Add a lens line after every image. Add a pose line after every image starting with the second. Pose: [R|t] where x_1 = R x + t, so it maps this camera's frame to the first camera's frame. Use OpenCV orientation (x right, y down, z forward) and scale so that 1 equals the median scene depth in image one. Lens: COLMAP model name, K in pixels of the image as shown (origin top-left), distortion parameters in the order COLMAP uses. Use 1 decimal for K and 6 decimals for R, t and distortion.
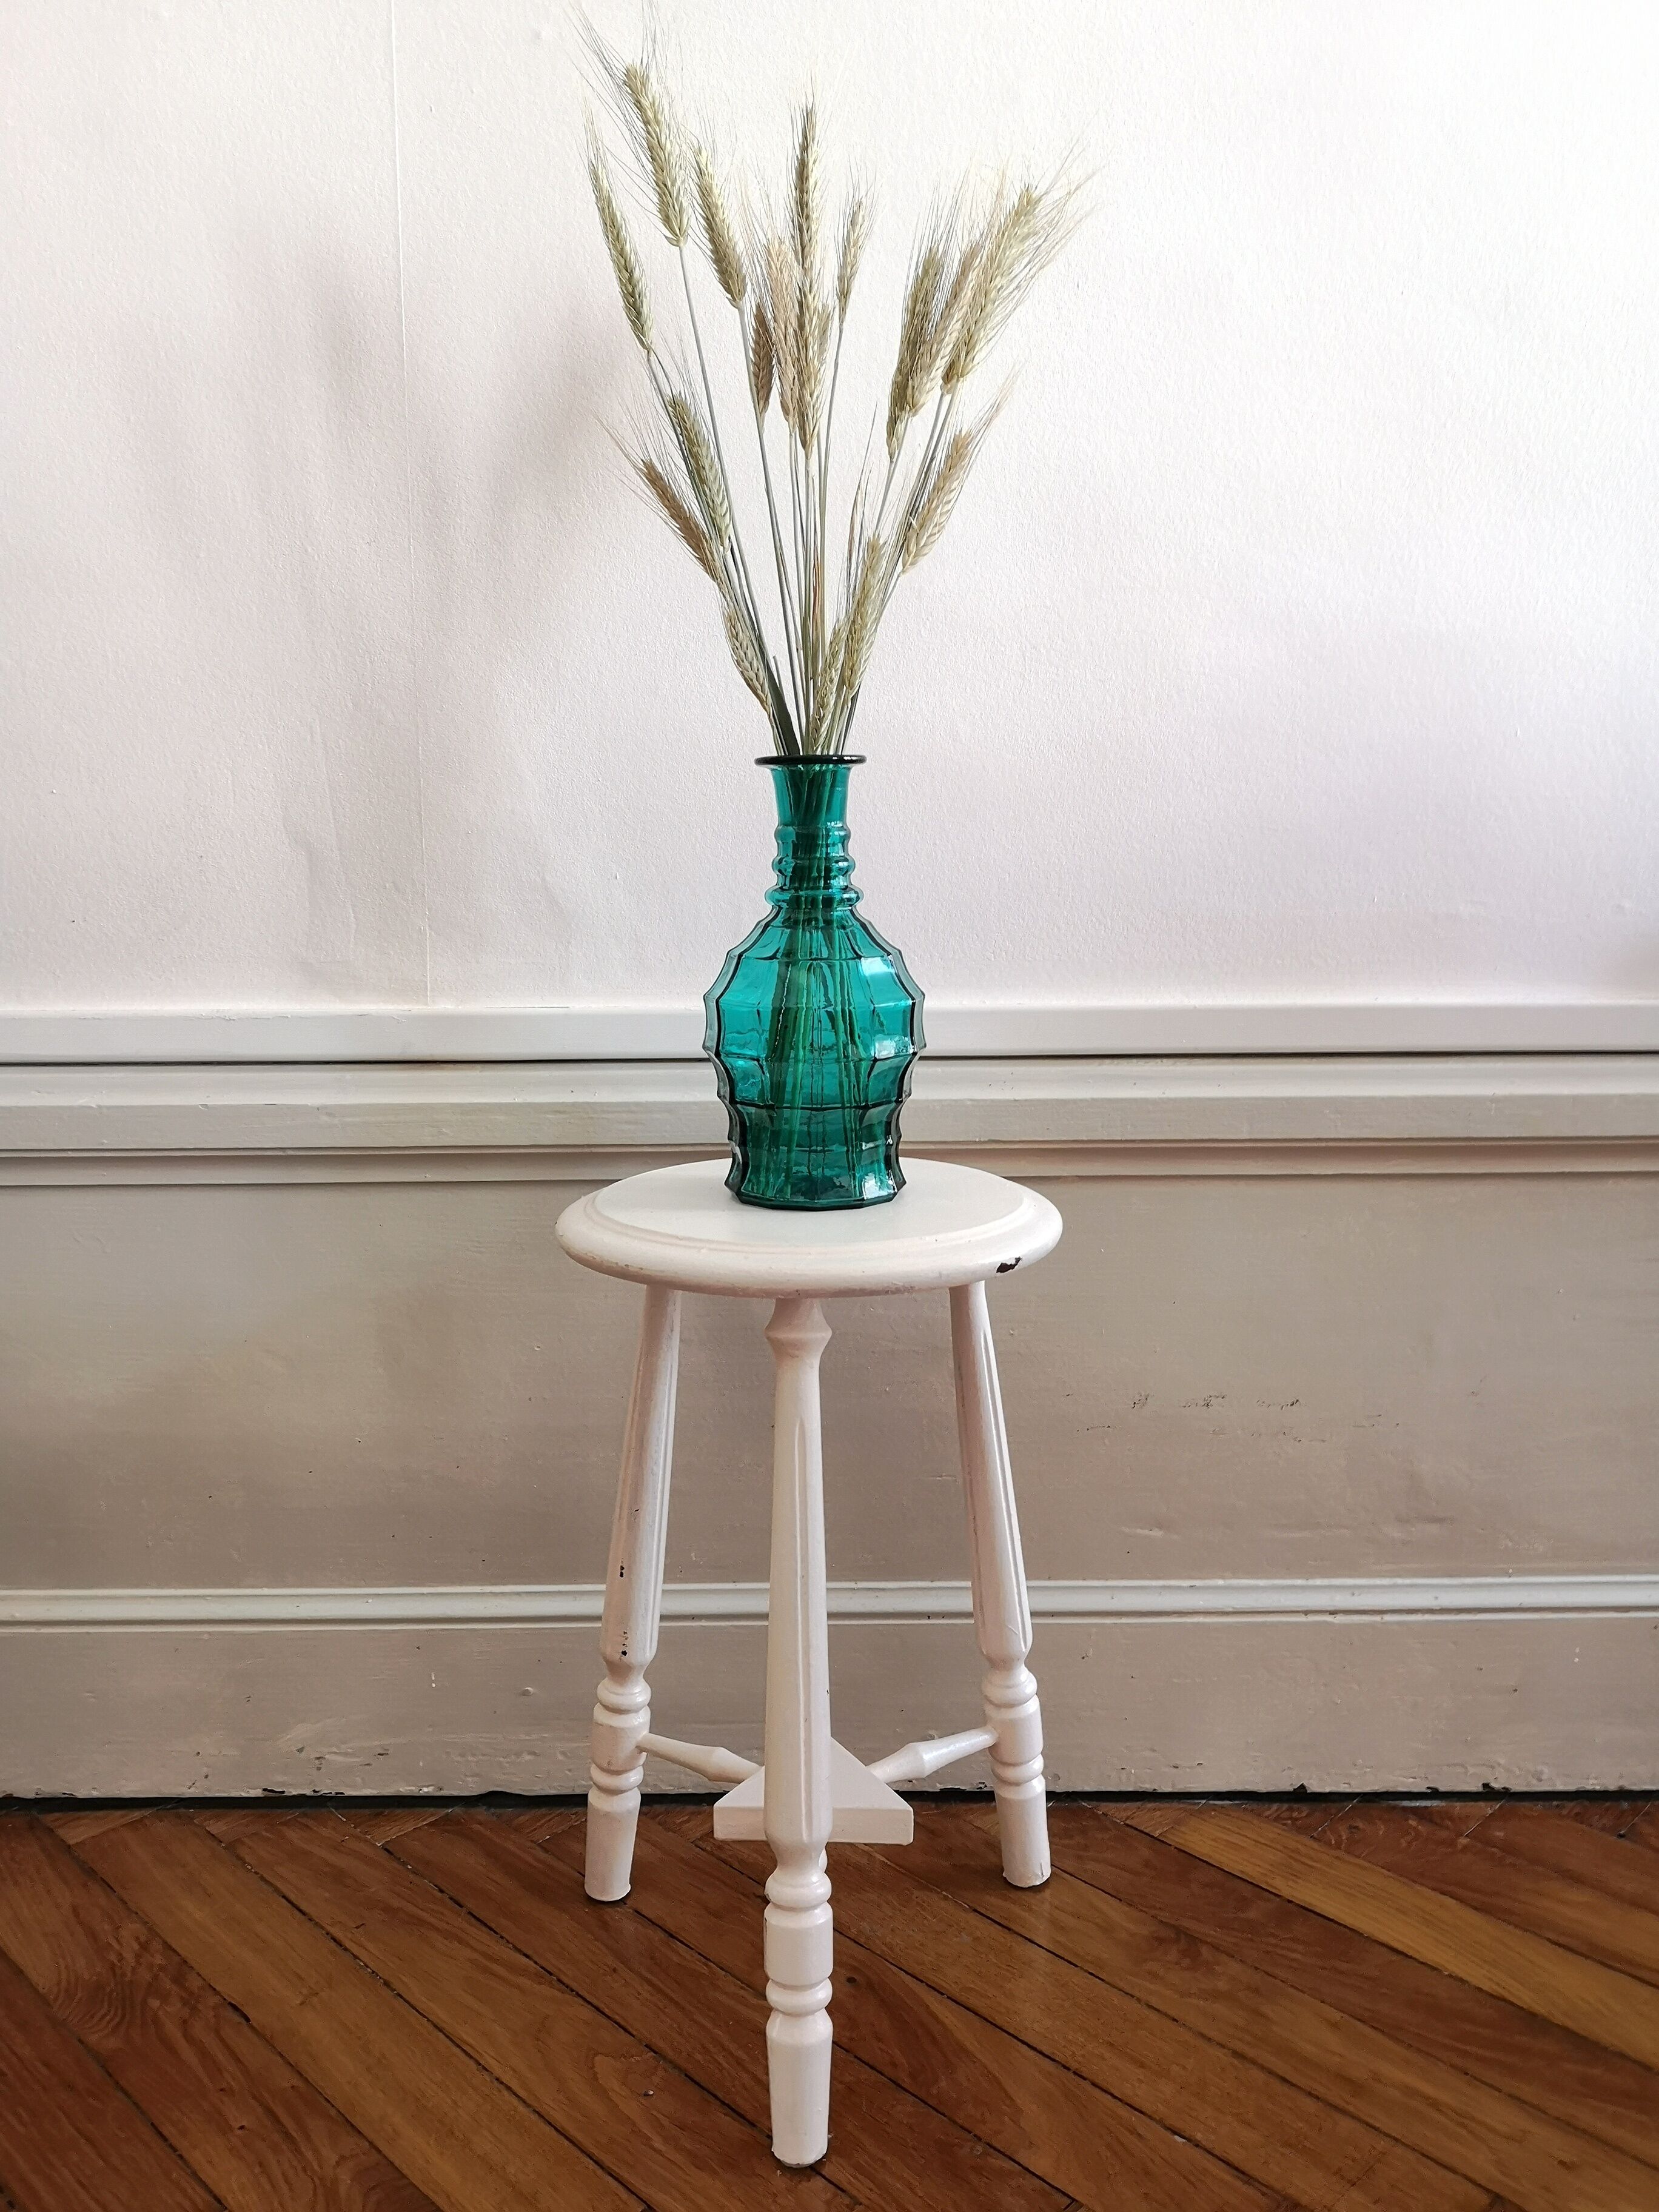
lens RADIAL K [[1730.7, 0, 837.8], [0, 1730.7, 1098.6], [0, 0, 1]] dist [0.036301, -0.058750]
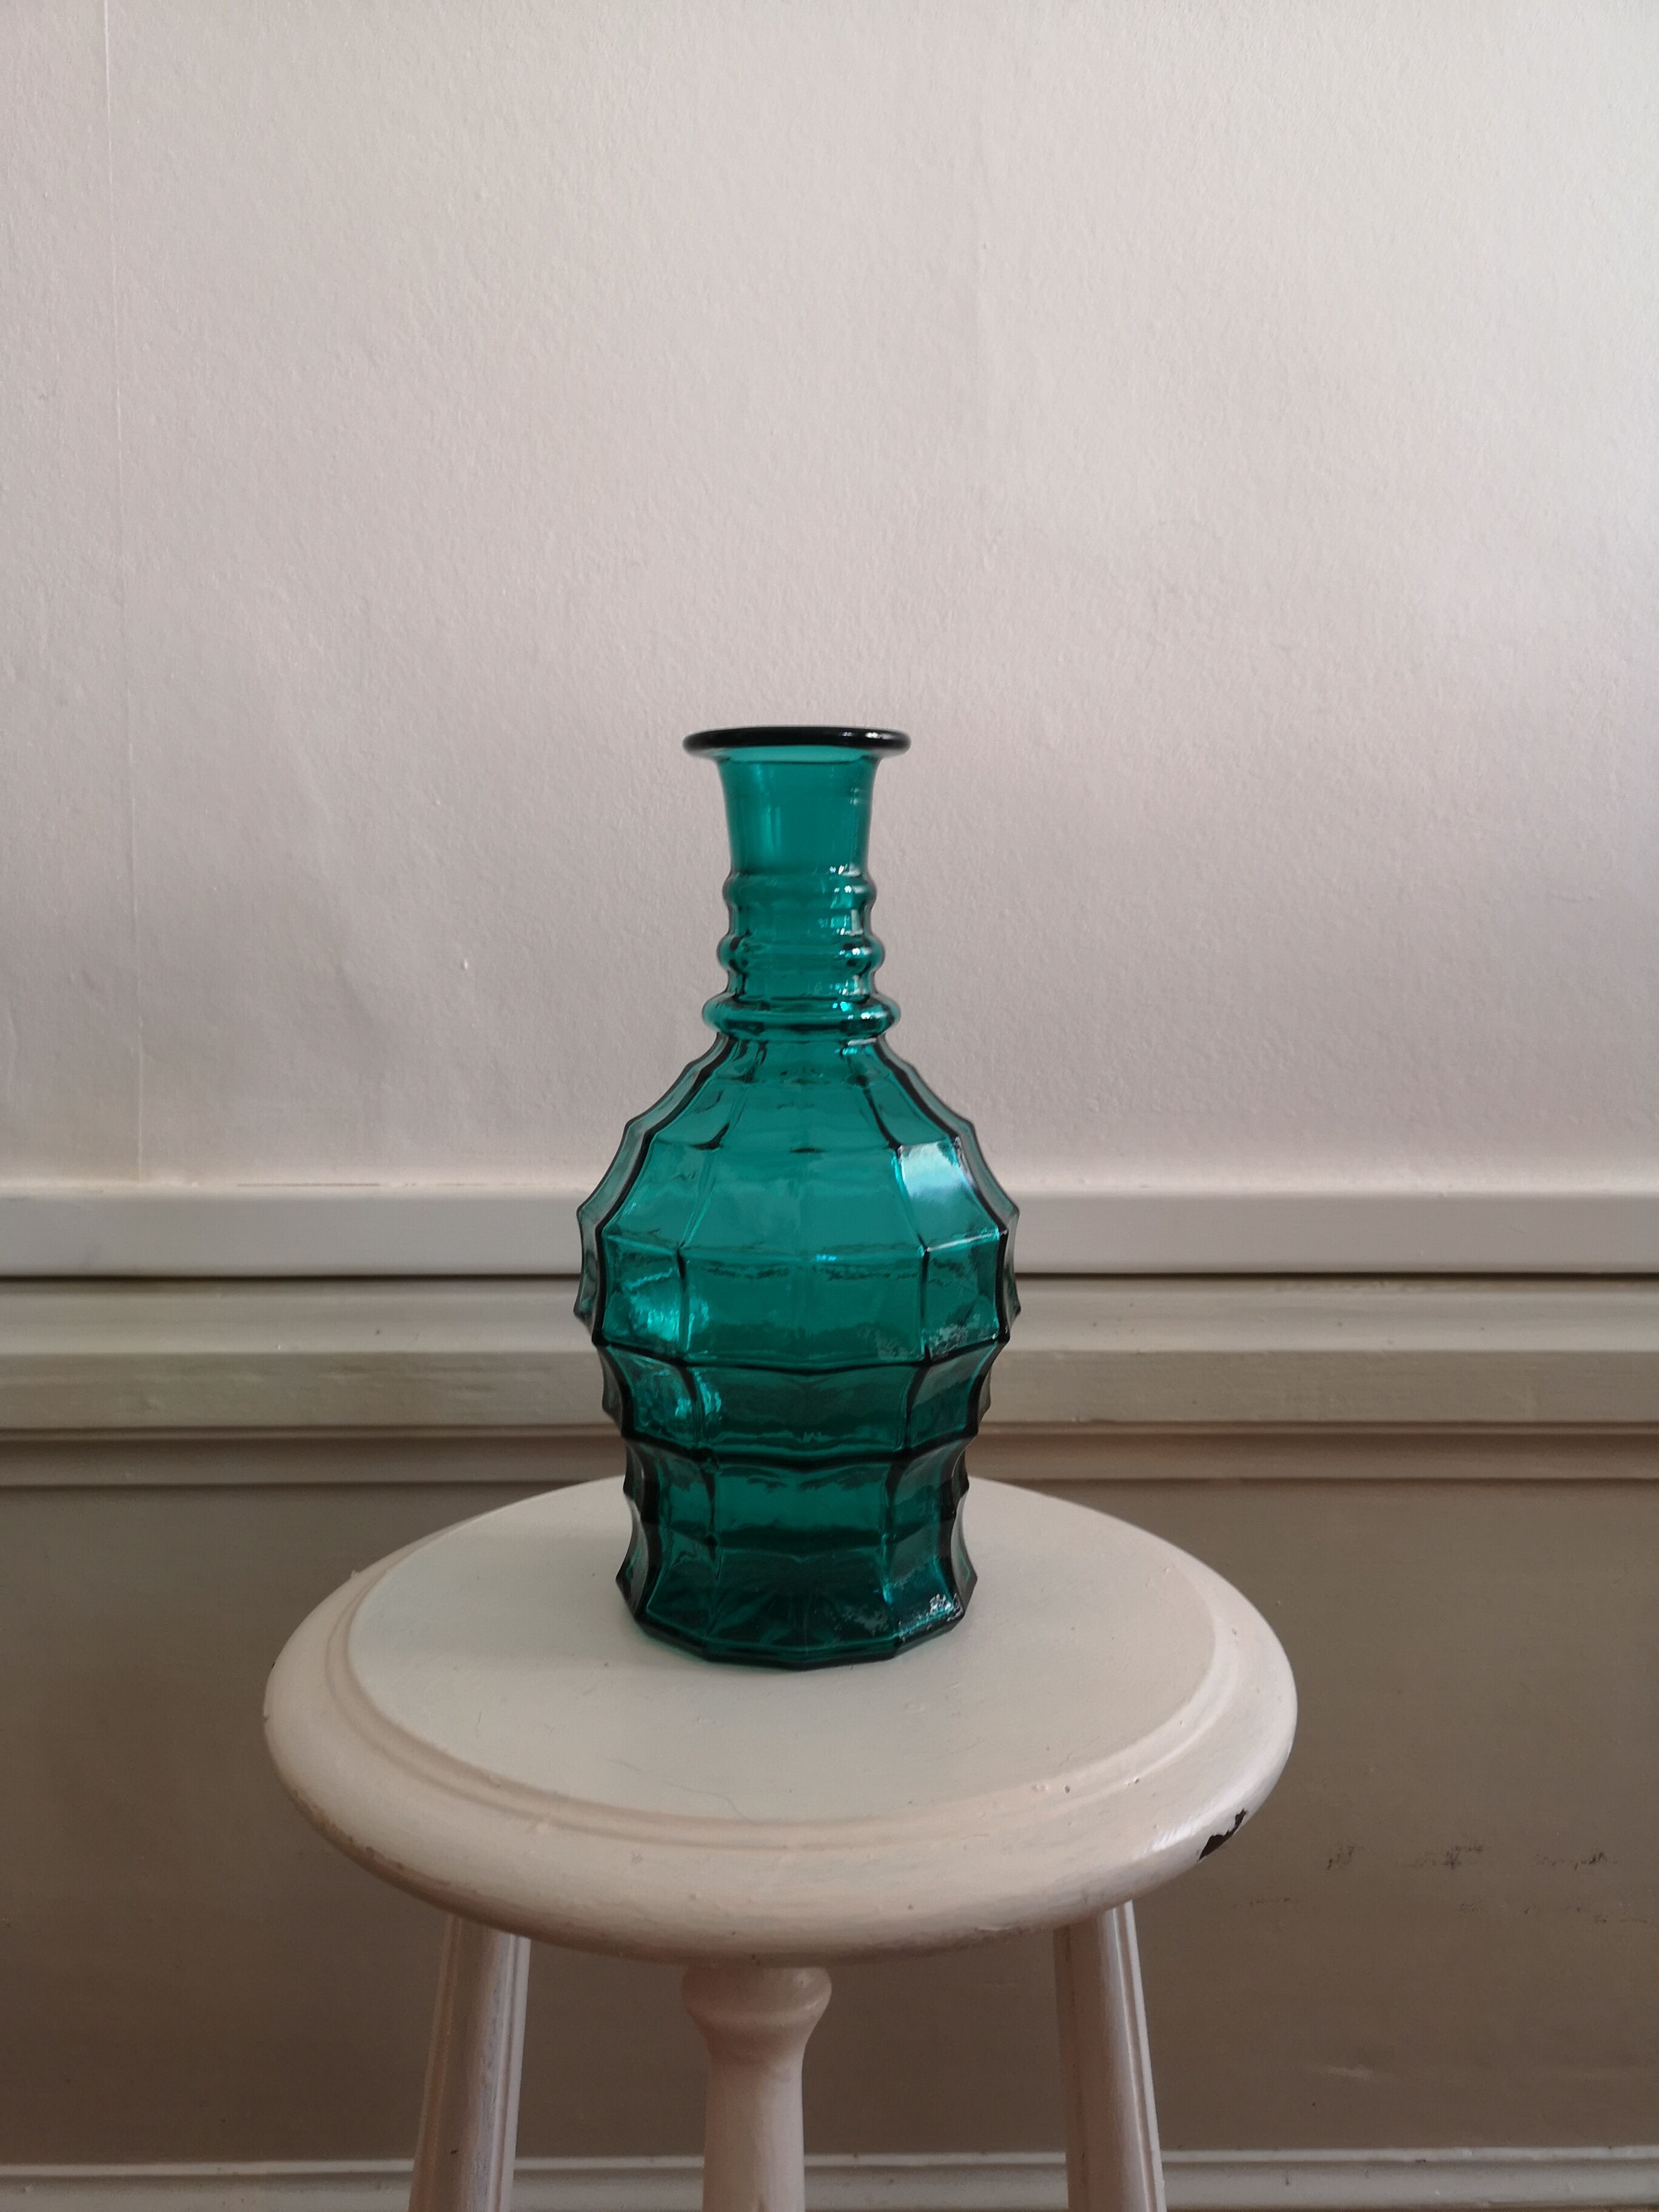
lens RADIAL K [[1714.7, 0, 838.4], [0, 1714.7, 1099.4], [0, 0, 1]] dist [0.030258, -0.038949]
pose [[0.999834, 0.009909, 0.015322, -0.010352], [-0.009238, 0.999022, -0.043232, -0.071823], [-0.015736, 0.043083, 0.998948, 0.510920]]
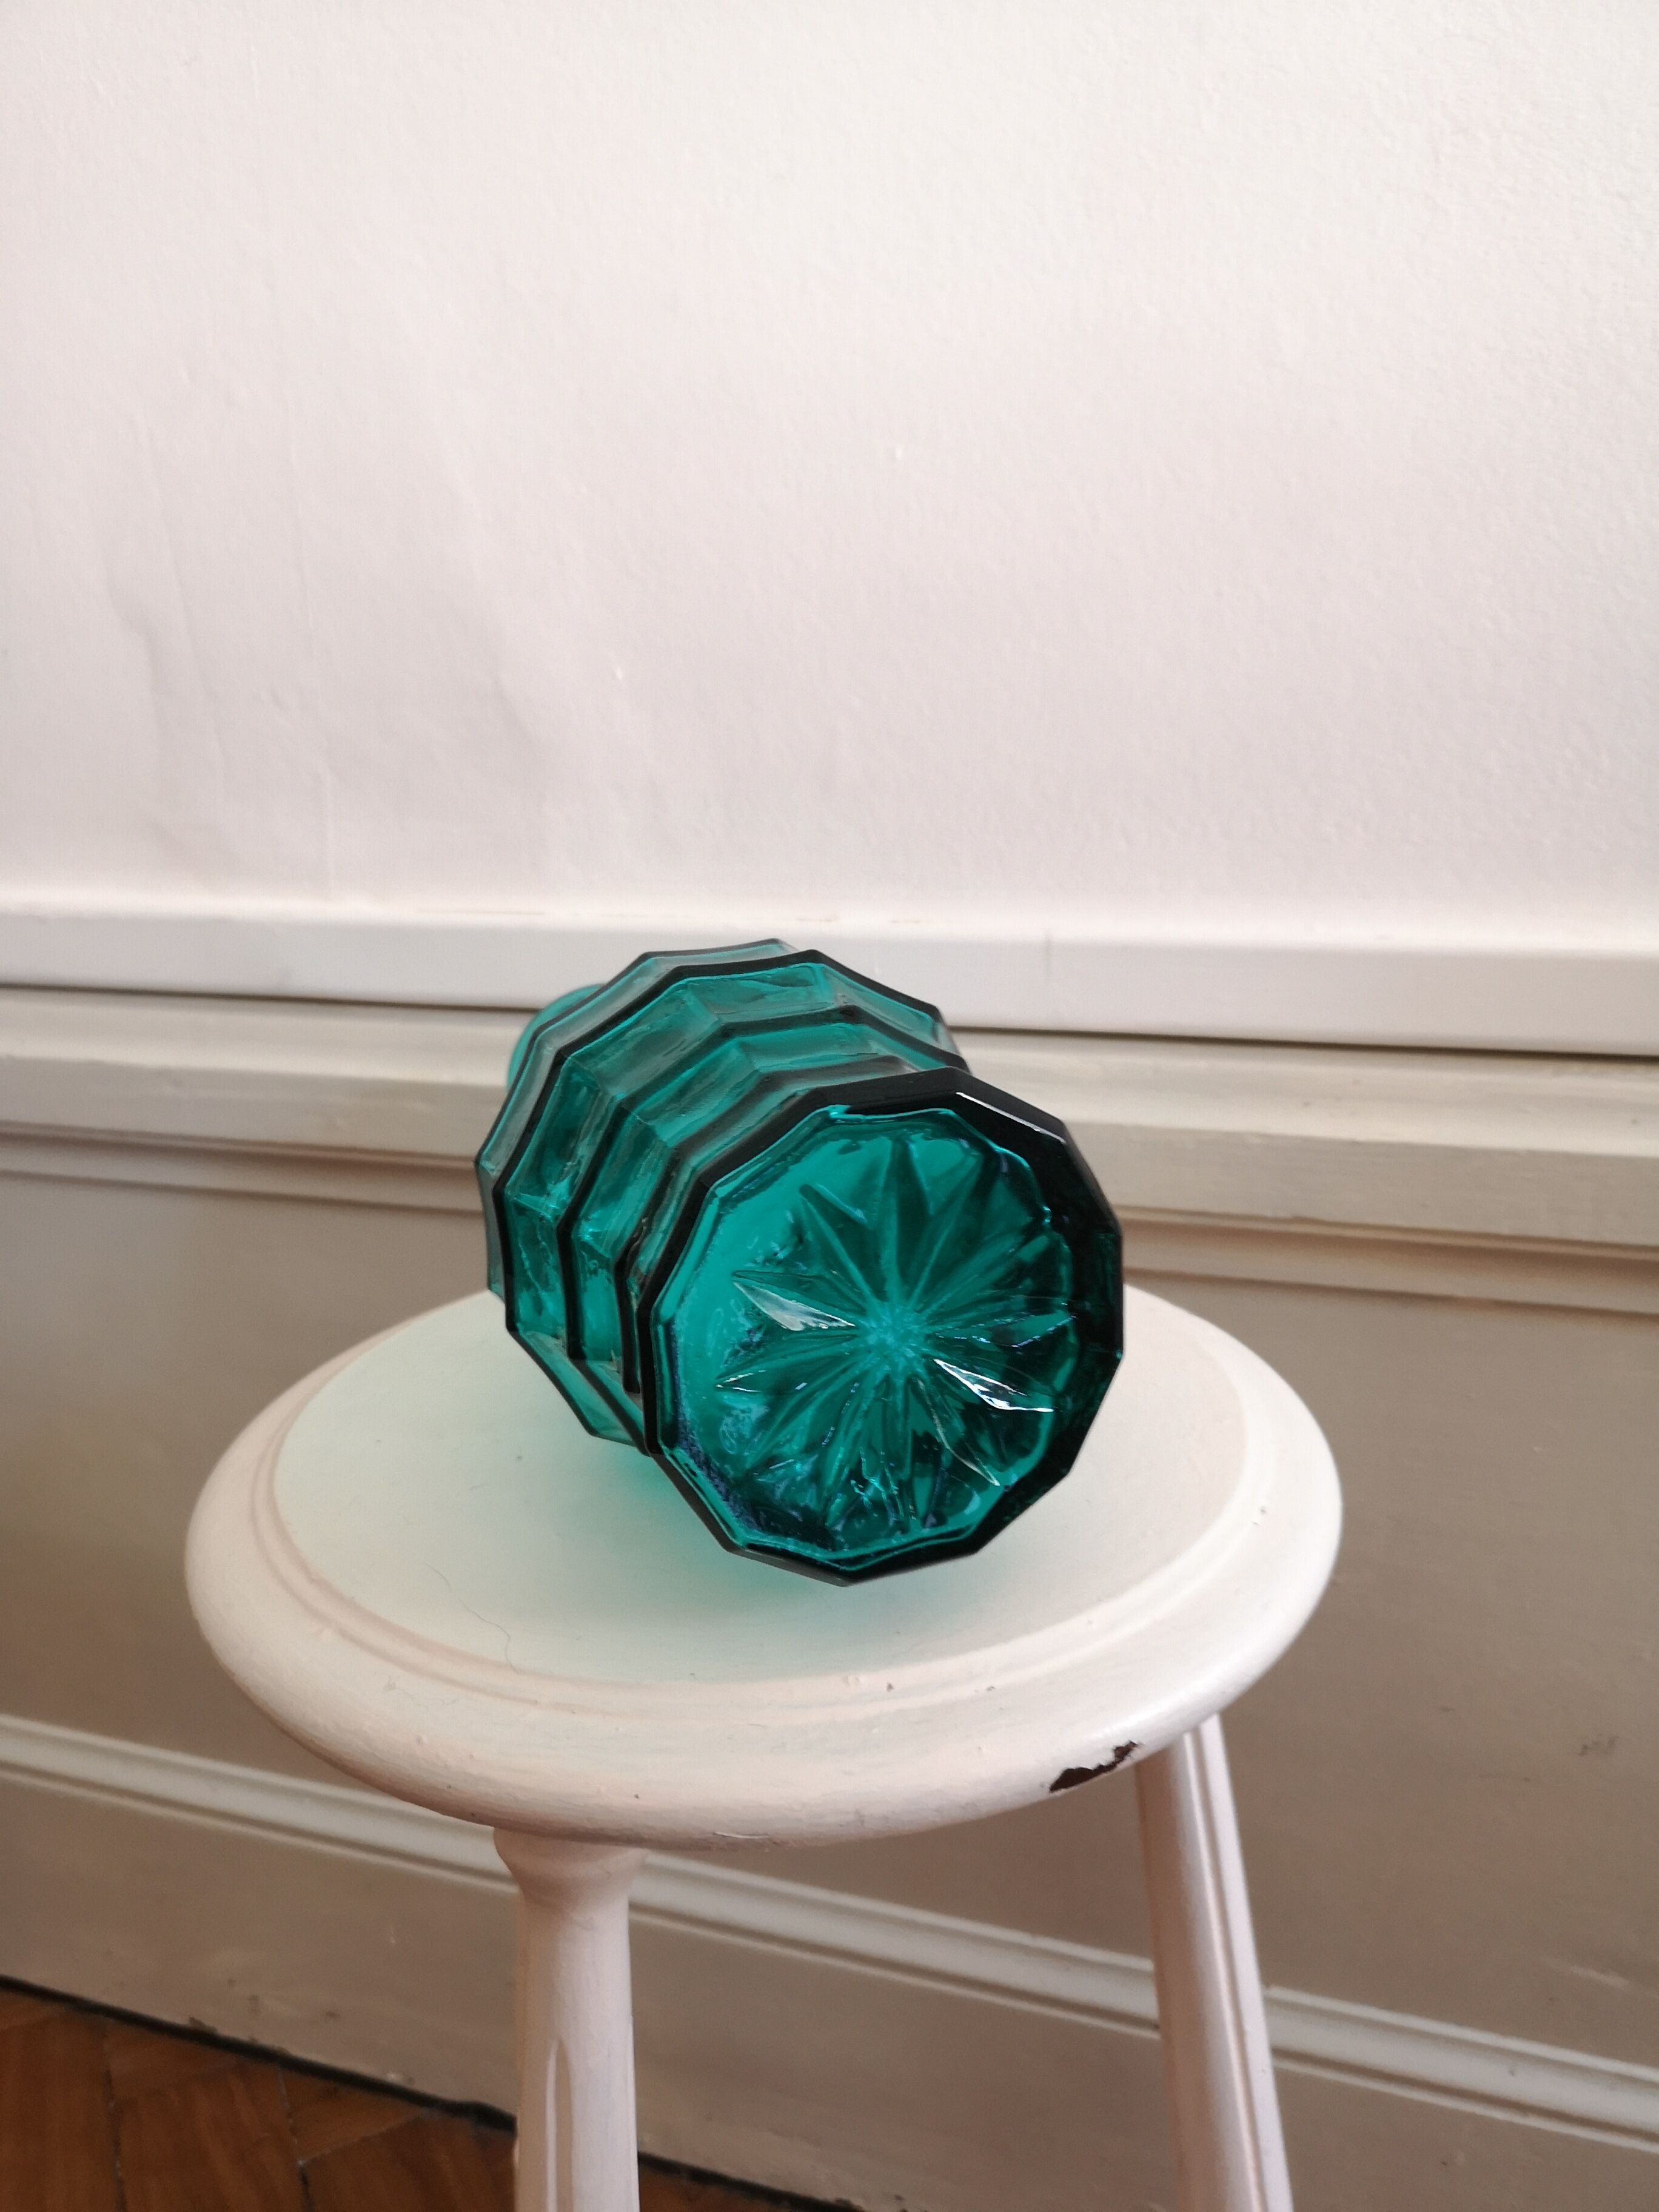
lens RADIAL K [[1739.1, 0, 835.8], [0, 1739.1, 1101.4], [0, 0, 1]] dist [0.031815, -0.059322]
pose [[0.943797, 0.066497, -0.323766, 0.149512], [-0.022623, 0.990252, 0.137437, -0.089504], [0.329750, -0.122388, 0.936102, 0.613573]]
